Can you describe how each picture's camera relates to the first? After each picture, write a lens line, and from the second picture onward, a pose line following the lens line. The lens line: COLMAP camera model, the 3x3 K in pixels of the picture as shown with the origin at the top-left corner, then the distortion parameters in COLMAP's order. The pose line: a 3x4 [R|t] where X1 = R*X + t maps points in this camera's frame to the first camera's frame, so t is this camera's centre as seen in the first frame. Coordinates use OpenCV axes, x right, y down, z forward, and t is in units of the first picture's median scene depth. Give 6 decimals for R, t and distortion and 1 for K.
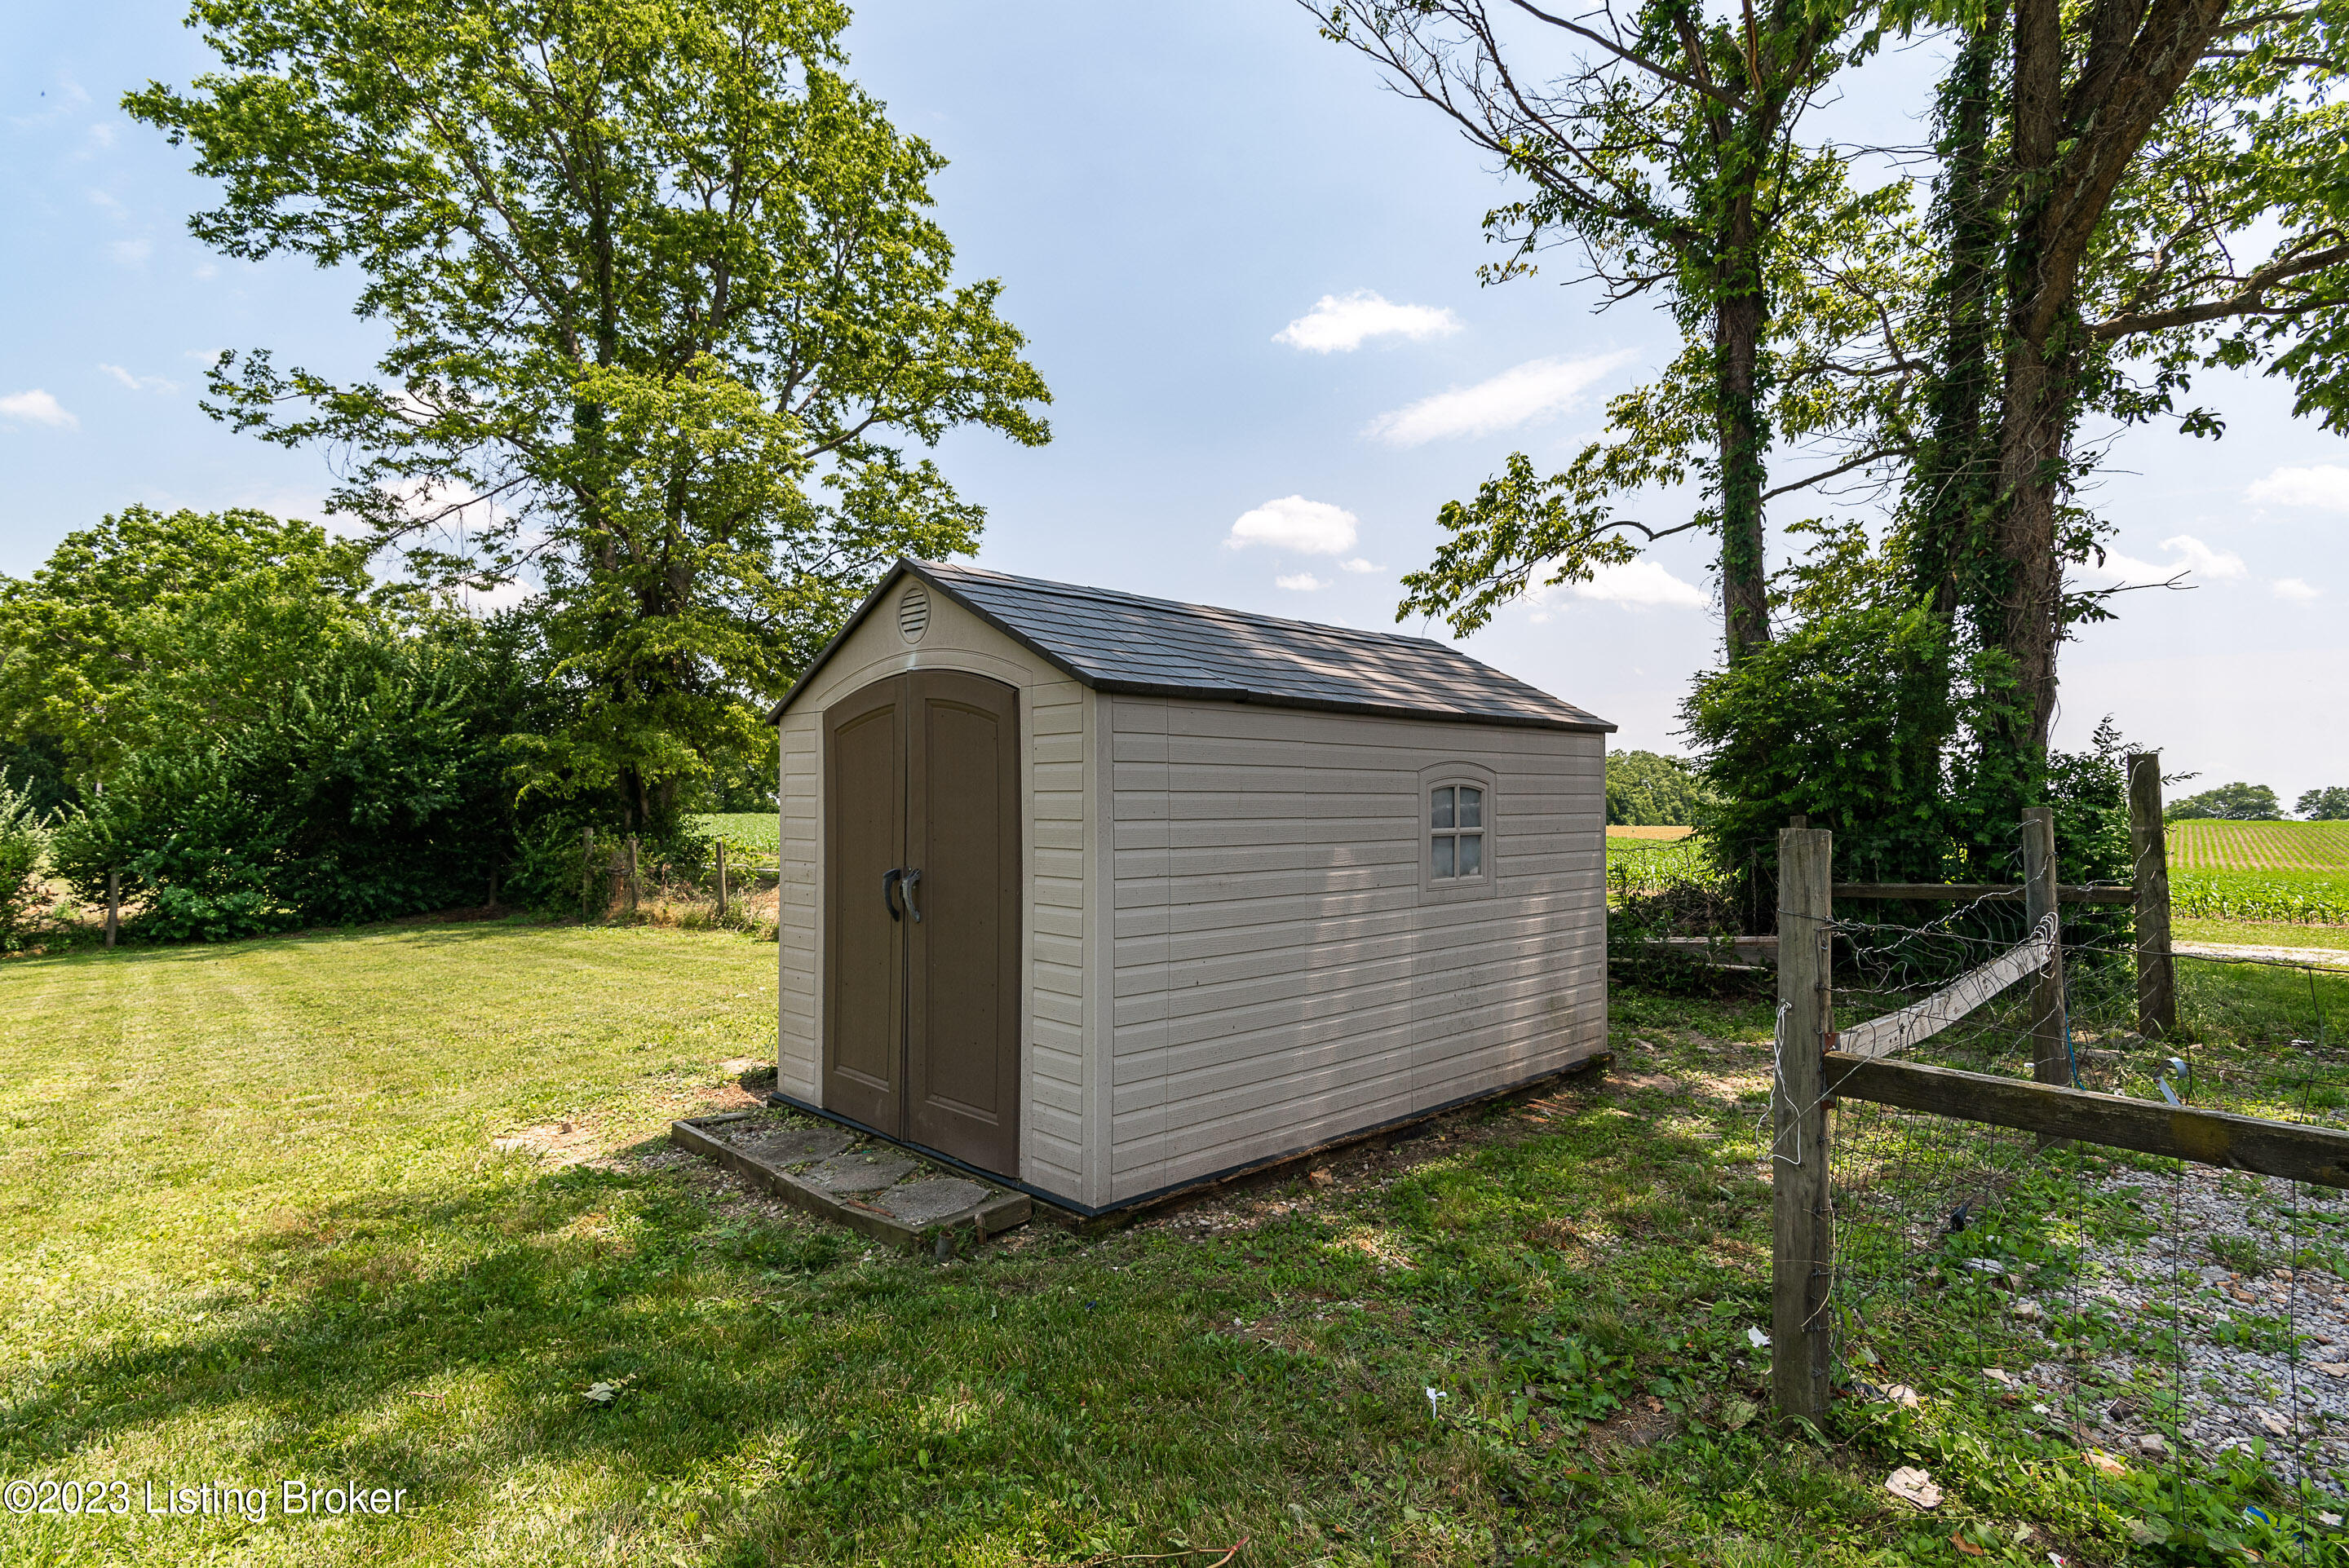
lens RADIAL K [[1209.2, 0, 1174.5], [0, 1209.2, 784.0], [0, 0, 1]] dist [0.000044, -0.000193]
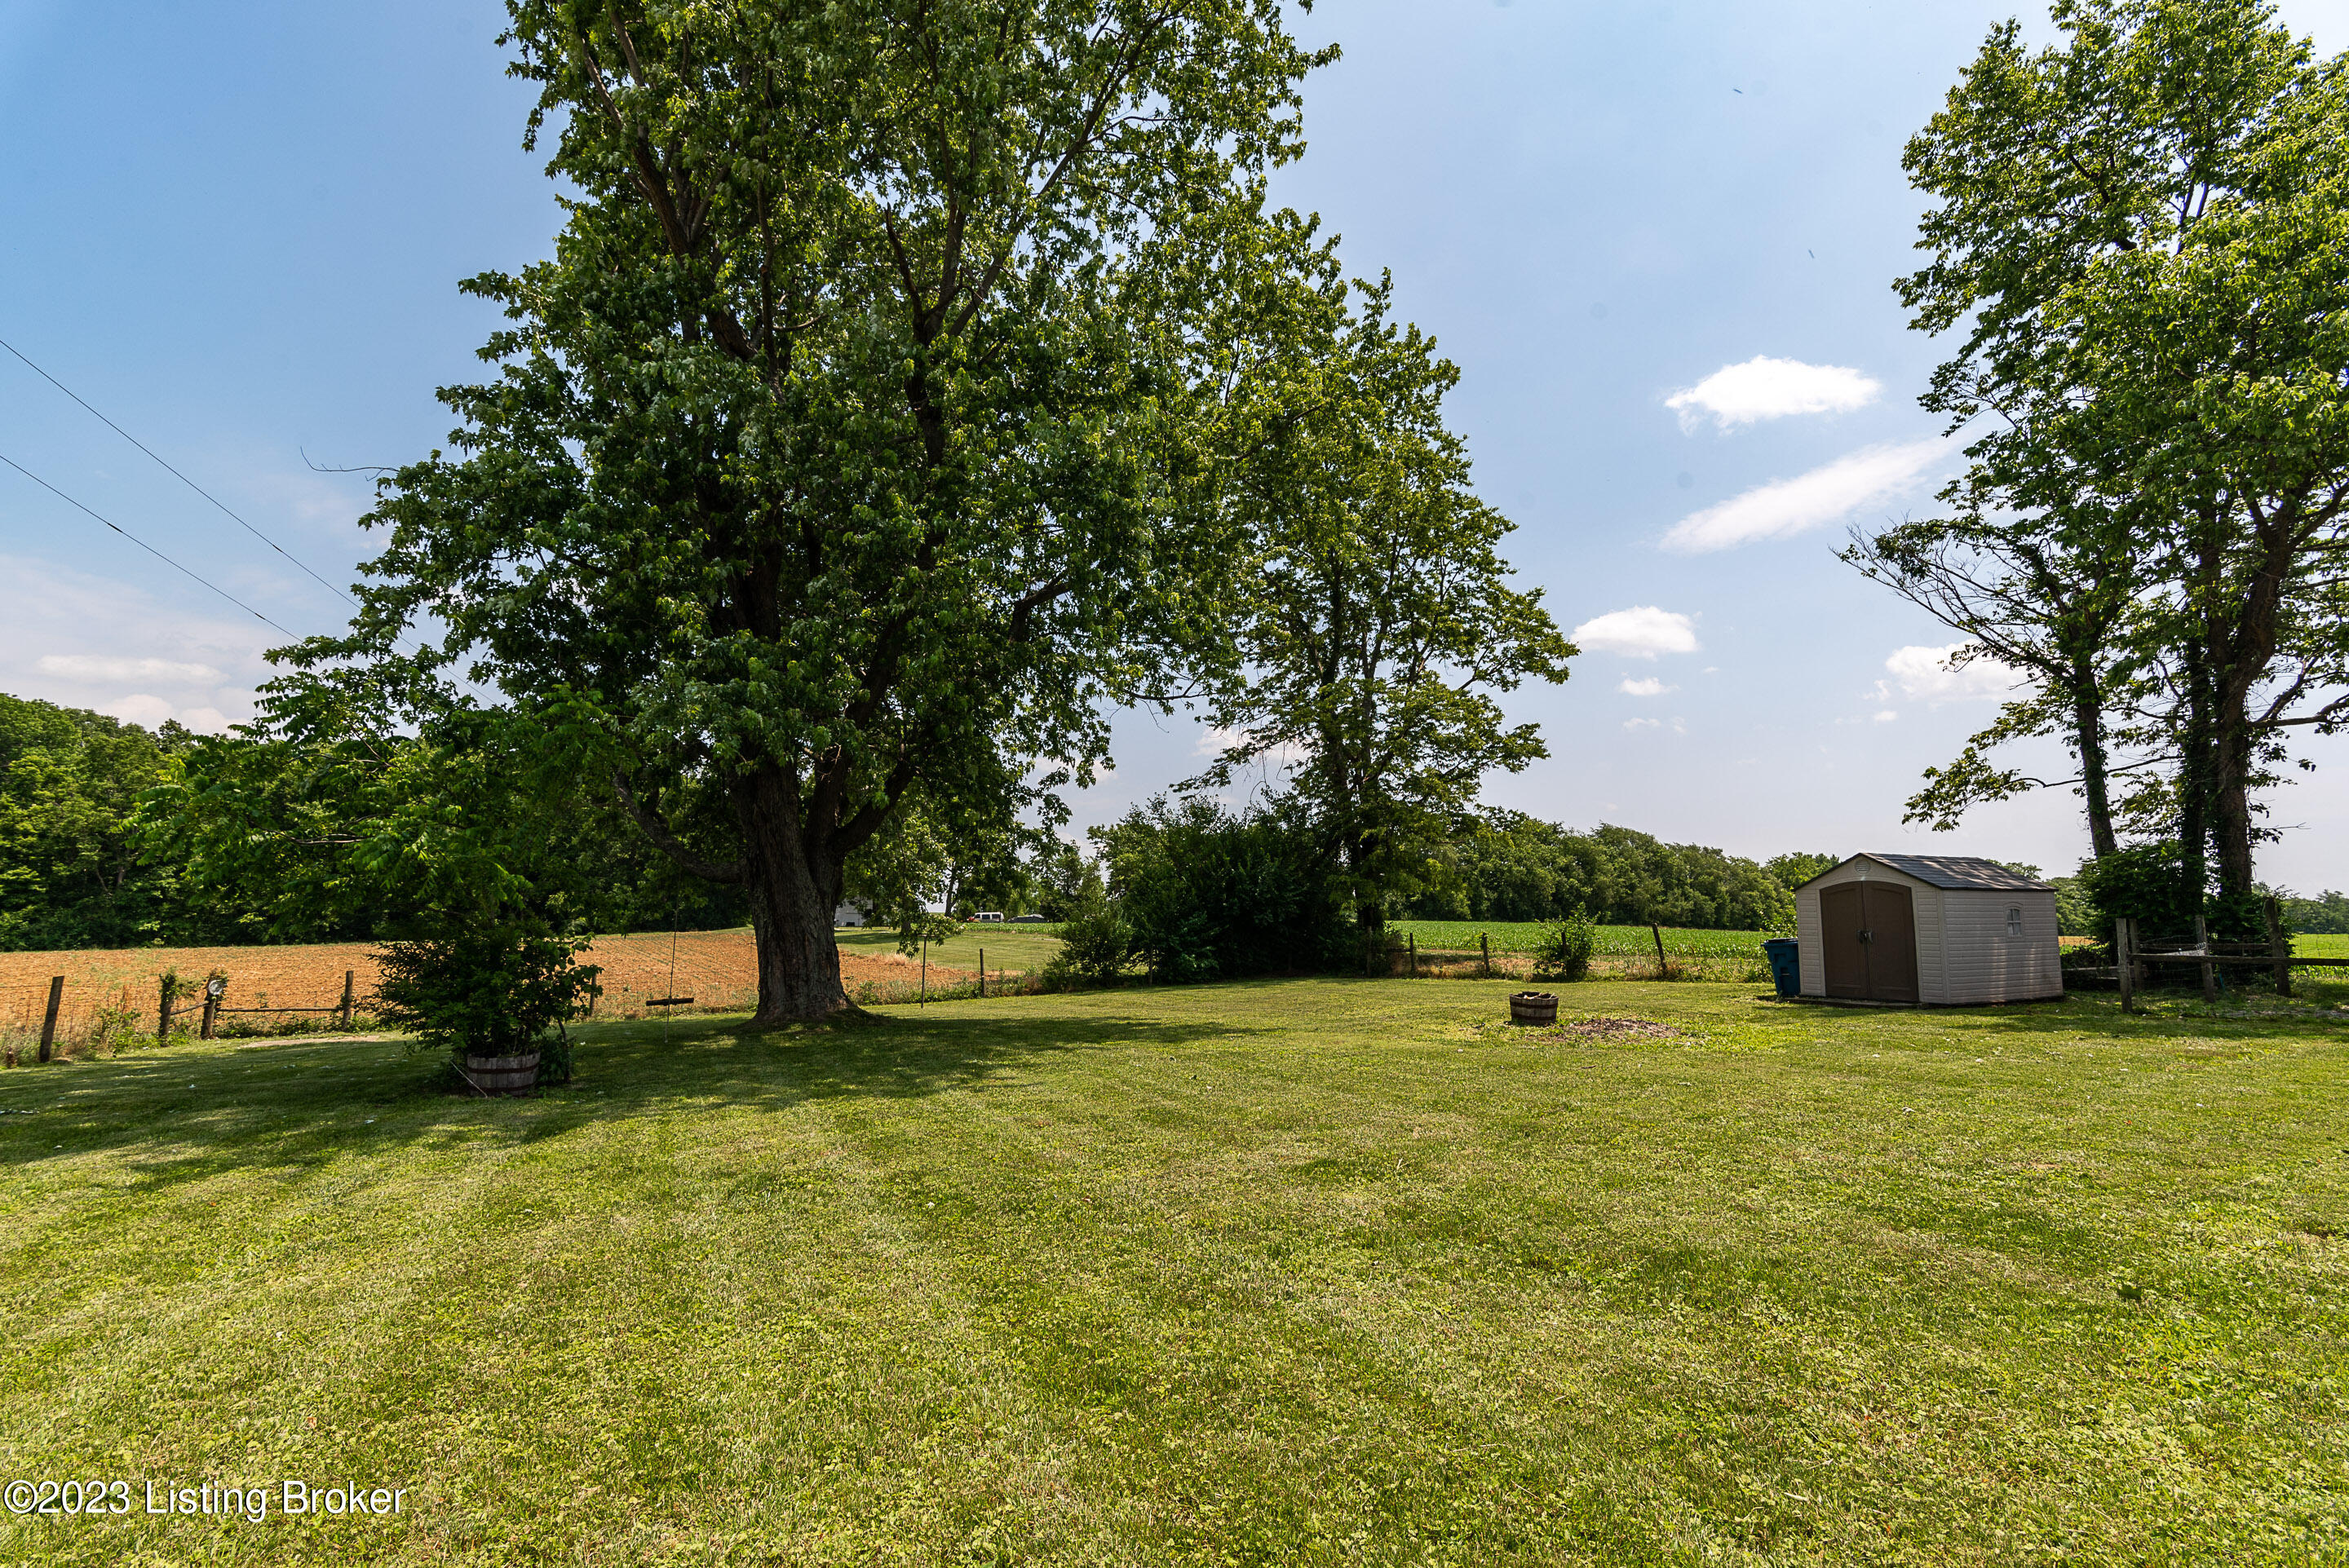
lens RADIAL K [[1149.4, 0, 1205.0], [0, 1149.4, 787.0], [0, 0, 1]] dist [-0.000015, 0.001188]
pose [[0.979728, -0.024154, -0.198870, -0.713332], [0.005845, 0.995729, -0.092144, -0.030183], [0.200247, 0.089113, 0.975684, -1.390005]]
